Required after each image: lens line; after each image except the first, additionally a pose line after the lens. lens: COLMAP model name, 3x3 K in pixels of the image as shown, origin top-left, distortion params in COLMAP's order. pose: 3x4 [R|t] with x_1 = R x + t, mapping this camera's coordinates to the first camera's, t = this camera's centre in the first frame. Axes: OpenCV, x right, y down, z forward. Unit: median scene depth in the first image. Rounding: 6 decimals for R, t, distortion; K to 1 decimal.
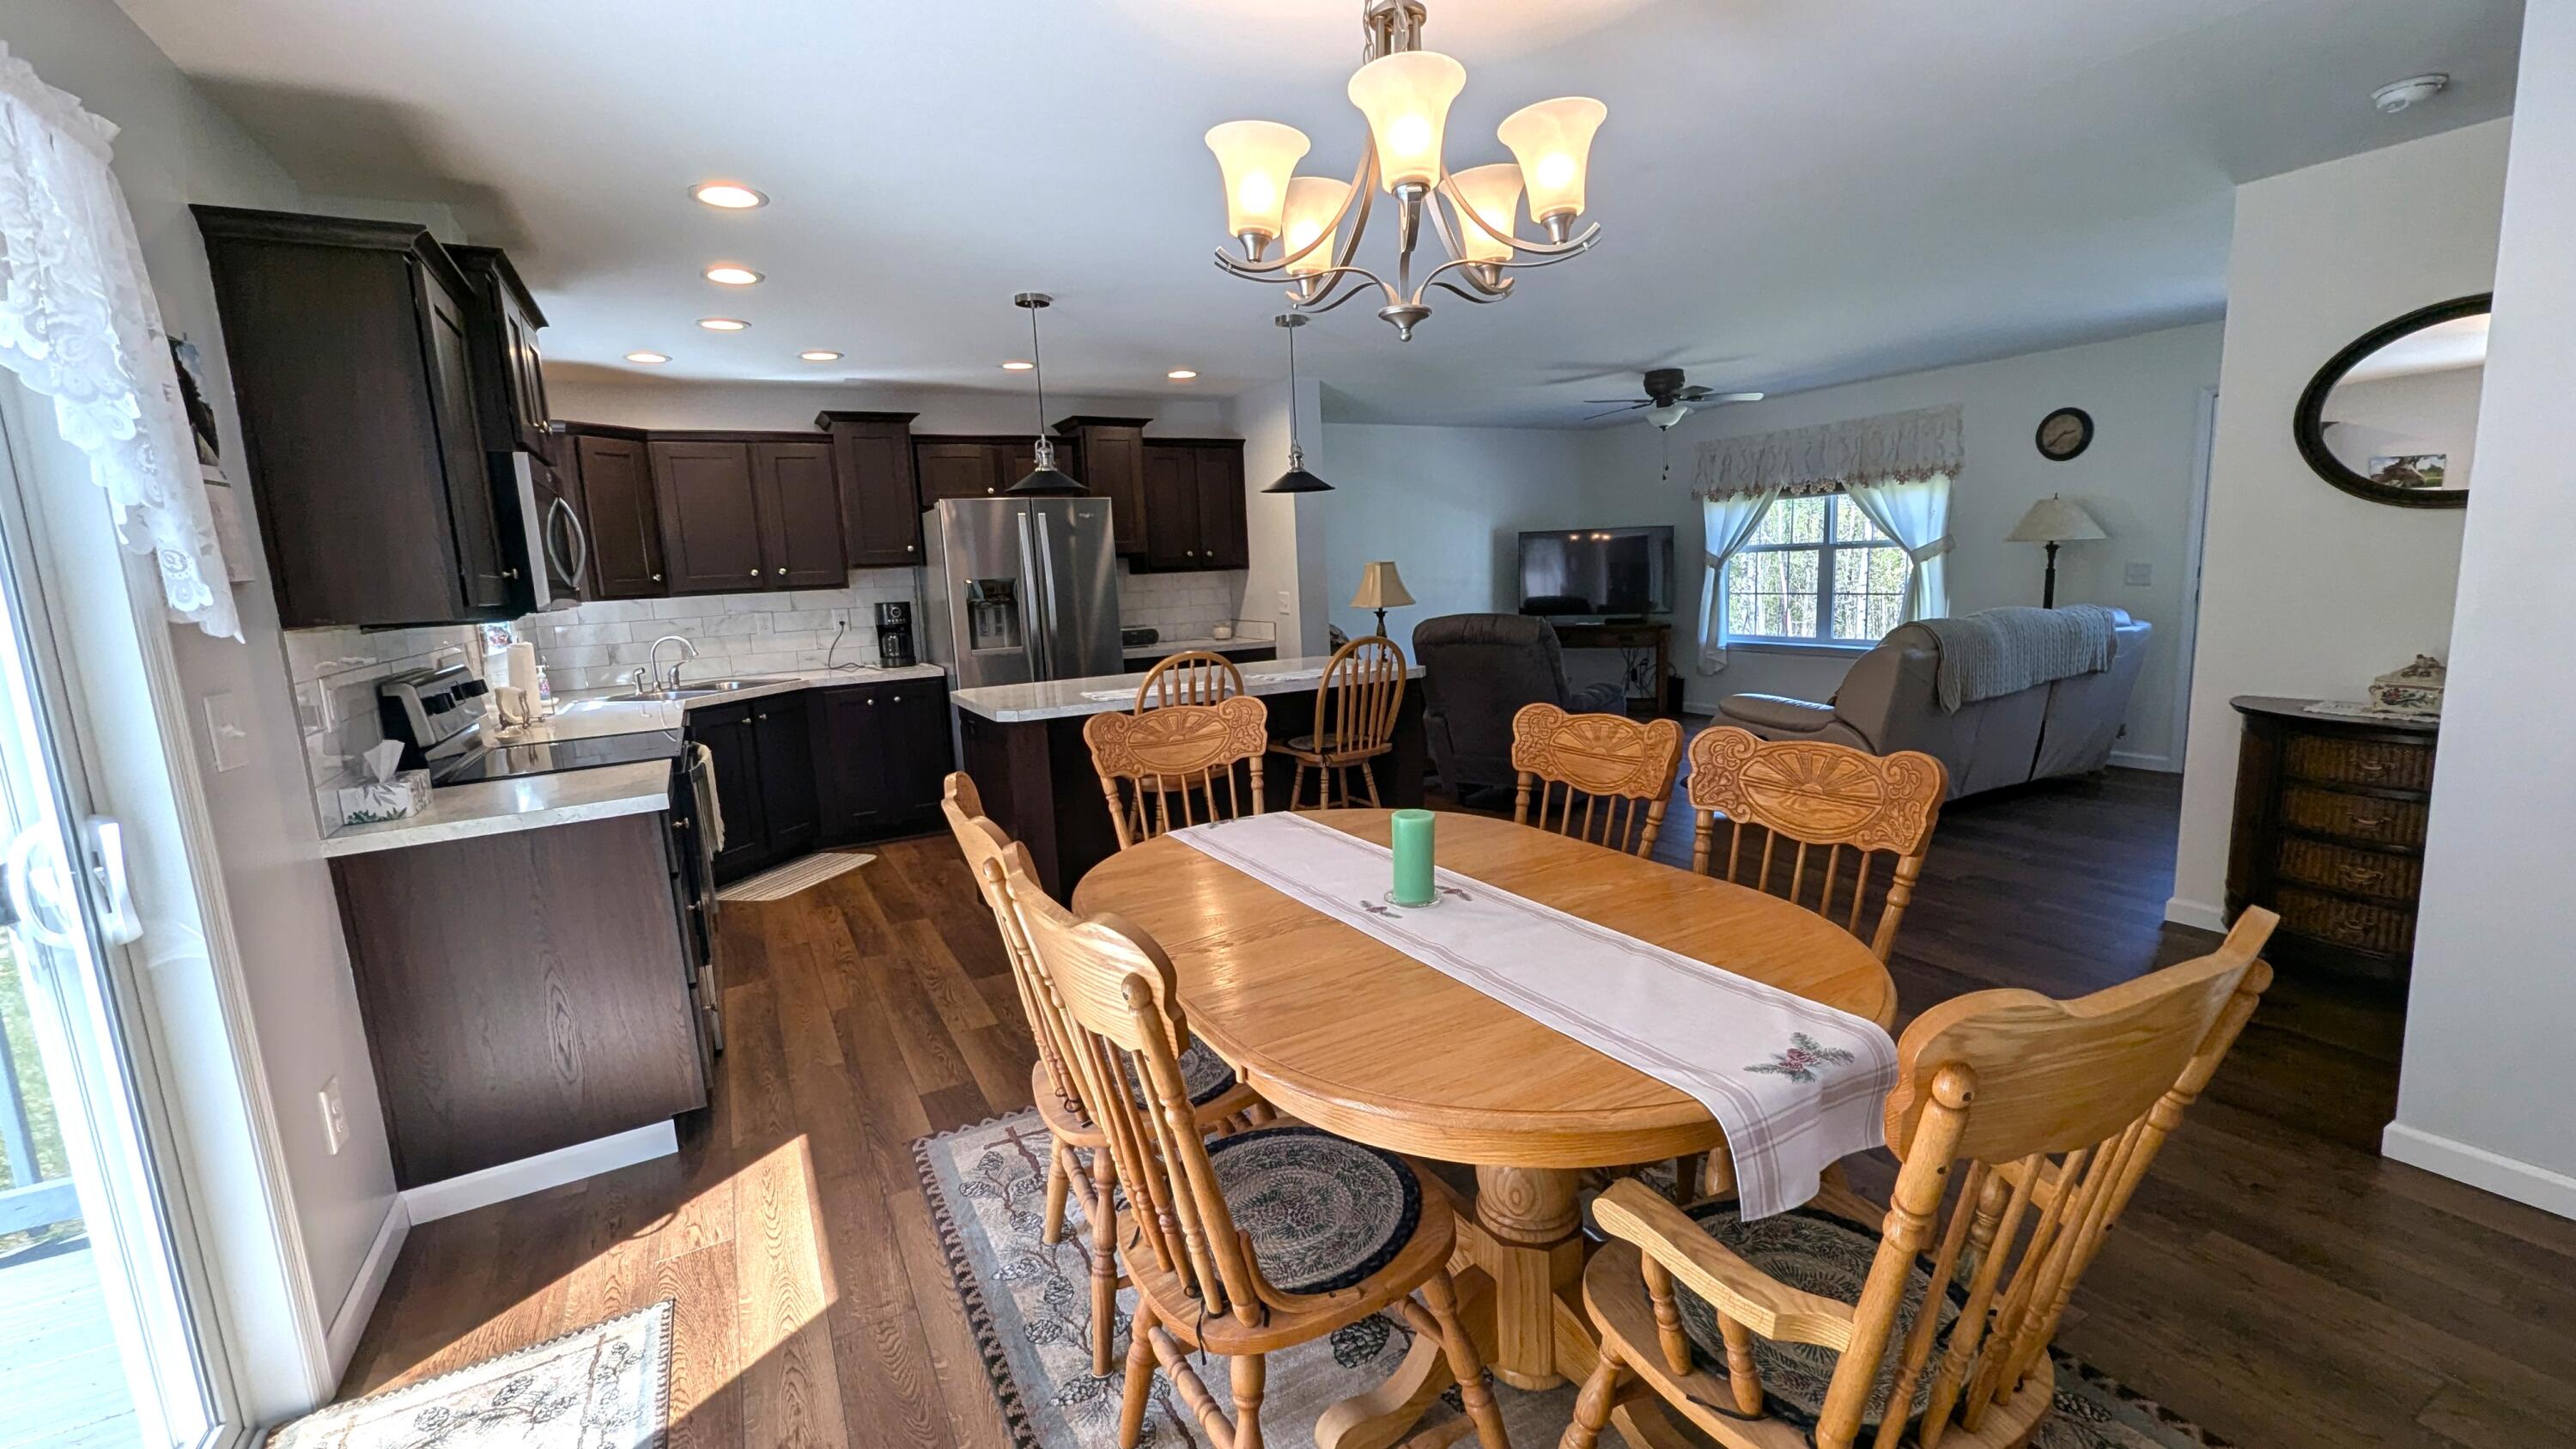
lens RADIAL K [[1066.0, 0, 1304.7], [0, 1066.0, 721.9], [0, 0, 1]] dist [0.000260, -0.000914]
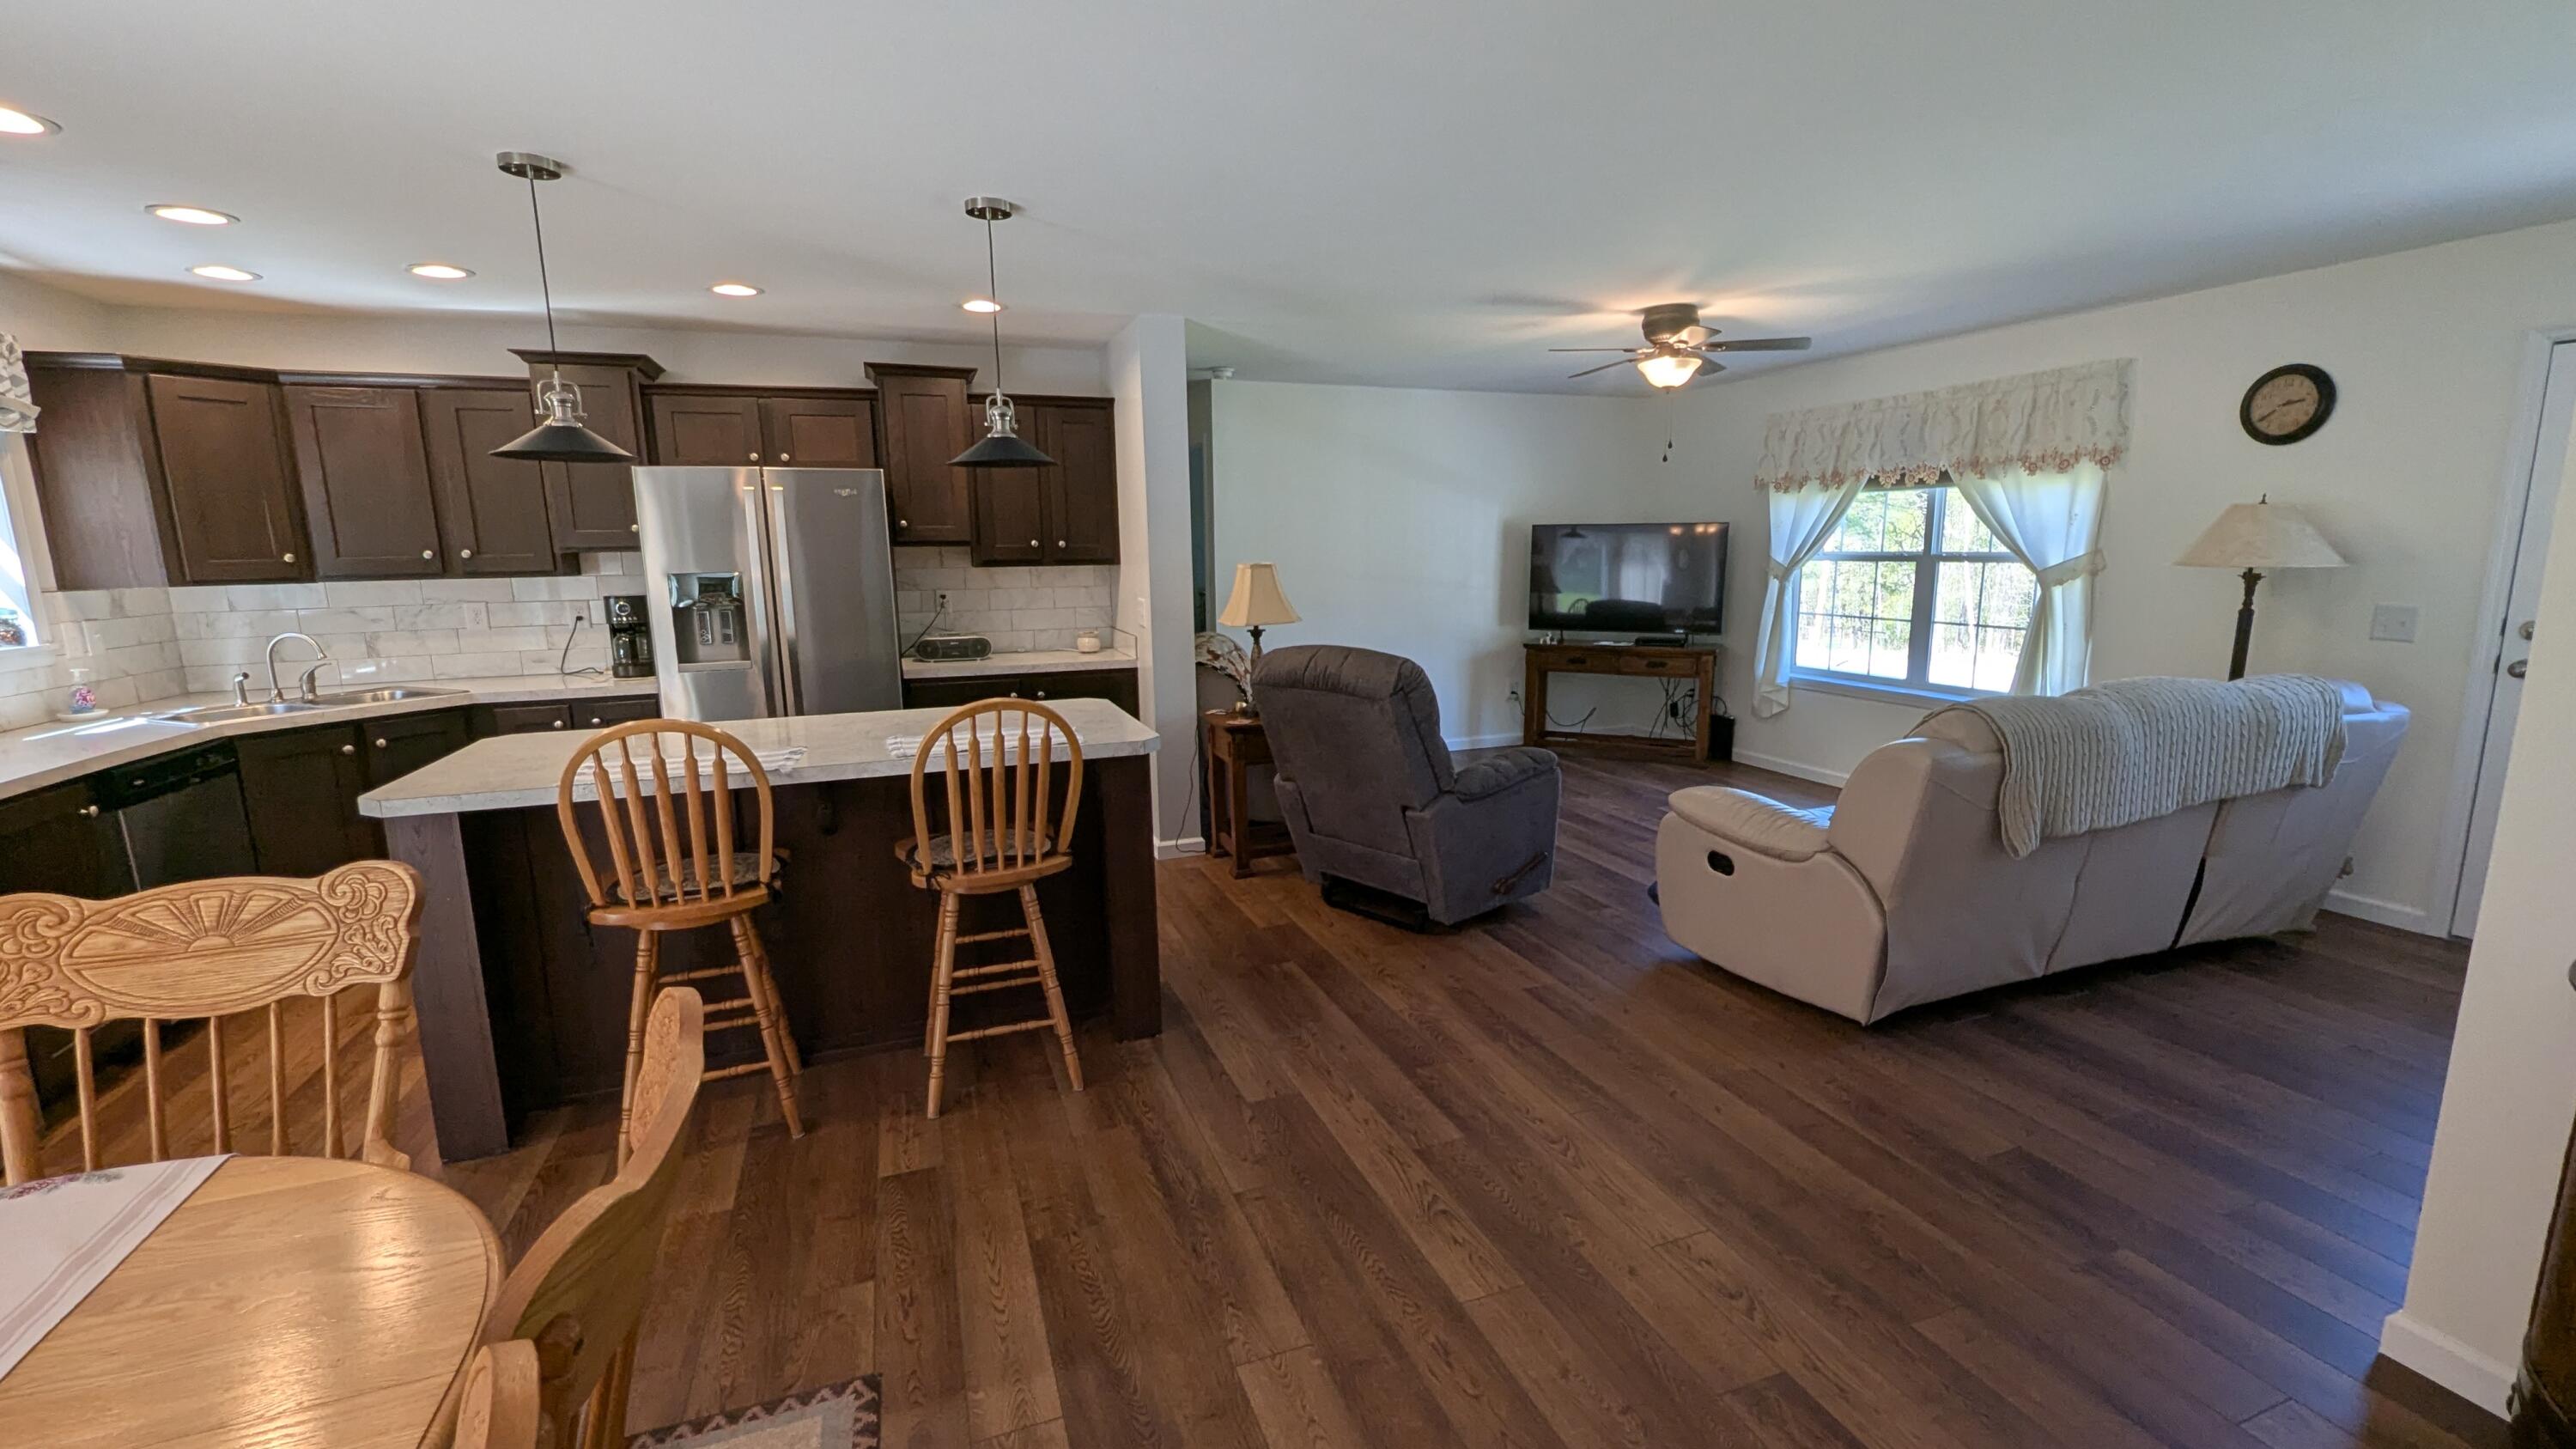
lens RADIAL K [[1066.0, 0, 1301.8], [0, 1066.0, 726.1], [0, 0, 1]] dist [0.000260, -0.000914]
pose [[0.989288, 0.054707, -0.135335, 0.186402], [-0.051251, 0.998268, 0.028896, -0.052519], [0.136681, -0.021651, 0.990379, 0.230276]]
